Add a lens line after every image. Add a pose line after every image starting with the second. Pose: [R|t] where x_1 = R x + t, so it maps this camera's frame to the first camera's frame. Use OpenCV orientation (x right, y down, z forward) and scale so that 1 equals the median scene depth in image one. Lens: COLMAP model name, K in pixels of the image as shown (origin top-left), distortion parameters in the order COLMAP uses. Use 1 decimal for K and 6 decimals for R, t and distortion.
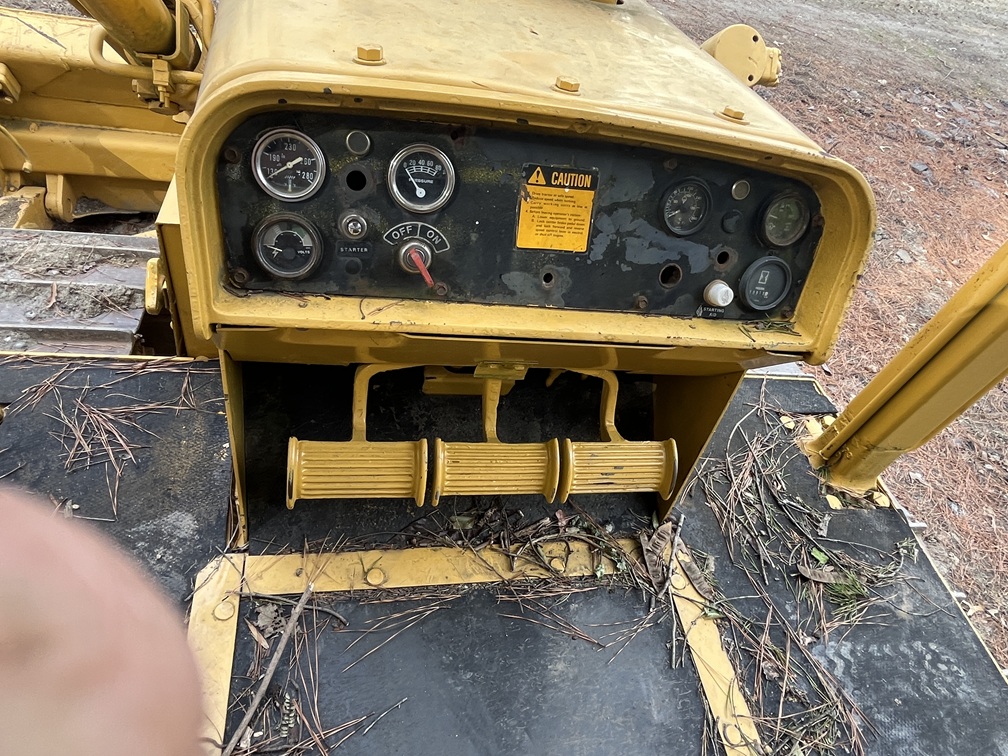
lens RADIAL K [[615.3, 0, 497.3], [0, 615.3, 378.5], [0, 0, 1]] dist [-0.002024, -0.001350]
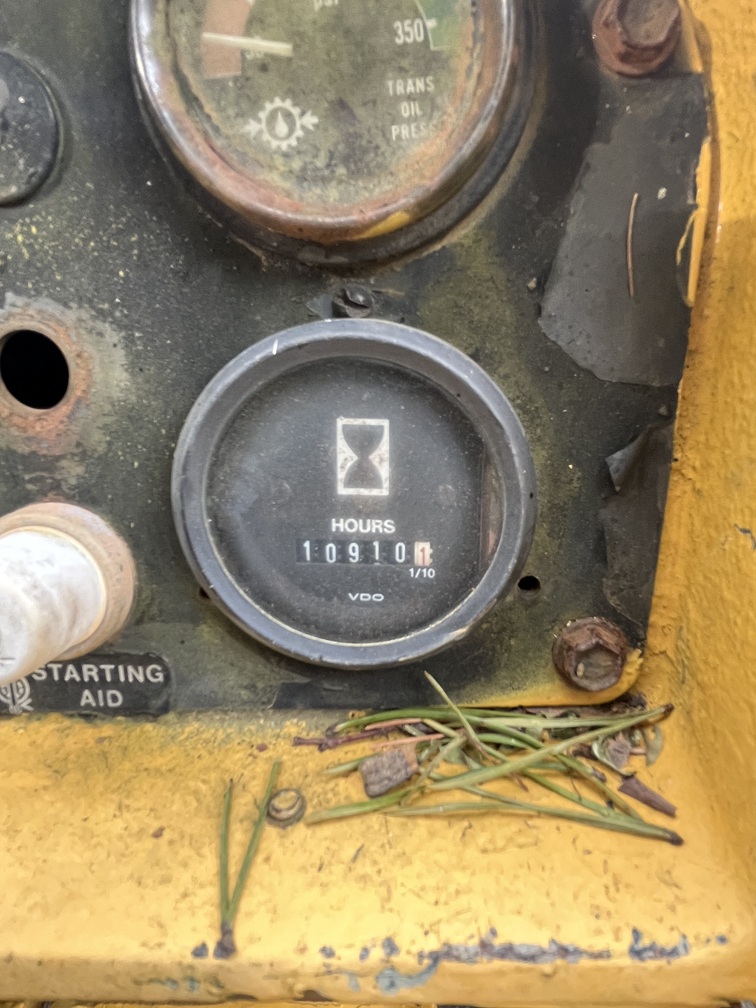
lens RADIAL K [[615.3, 0, 381.1], [0, 615.3, 493.7], [0, 0, 1]] dist [-0.002024, -0.001350]
pose [[0.951653, -0.101945, -0.289766, 0.384817], [0.042674, 0.978051, -0.203948, -0.096759], [0.304198, 0.181723, 0.935115, 0.674767]]
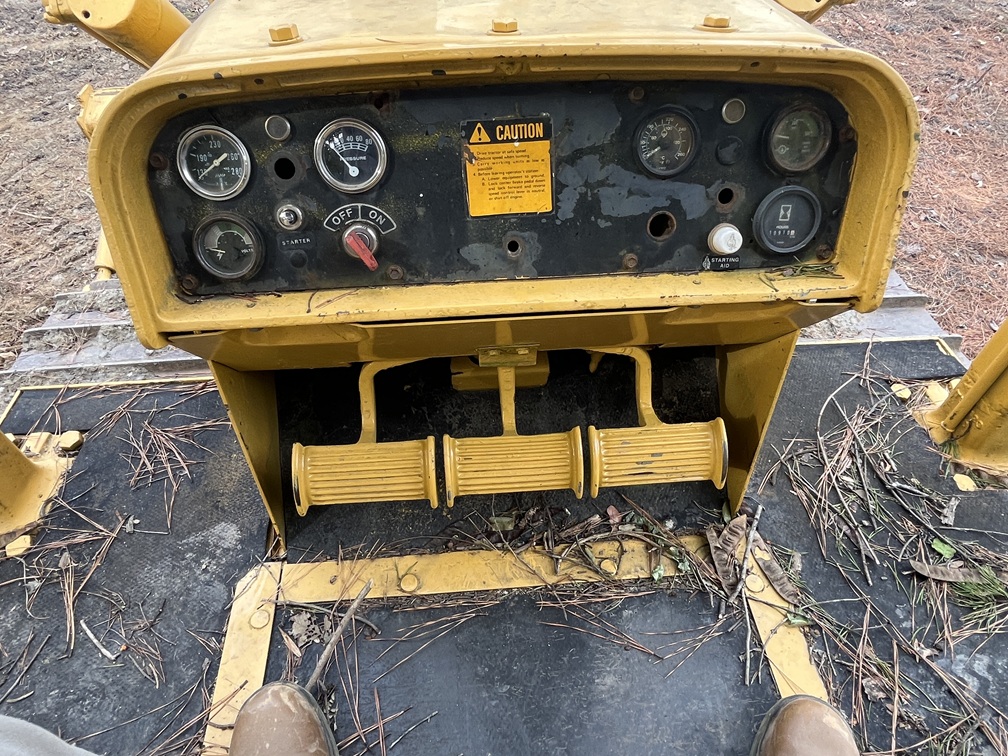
lens RADIAL K [[615.3, 0, 497.0], [0, 615.3, 375.6], [0, 0, 1]] dist [-0.002024, -0.001350]
pose [[0.973103, -0.086821, -0.213382, 0.169827], [0.084910, 0.996224, -0.018122, 0.027569], [0.214150, -0.000484, 0.976801, 0.088284]]
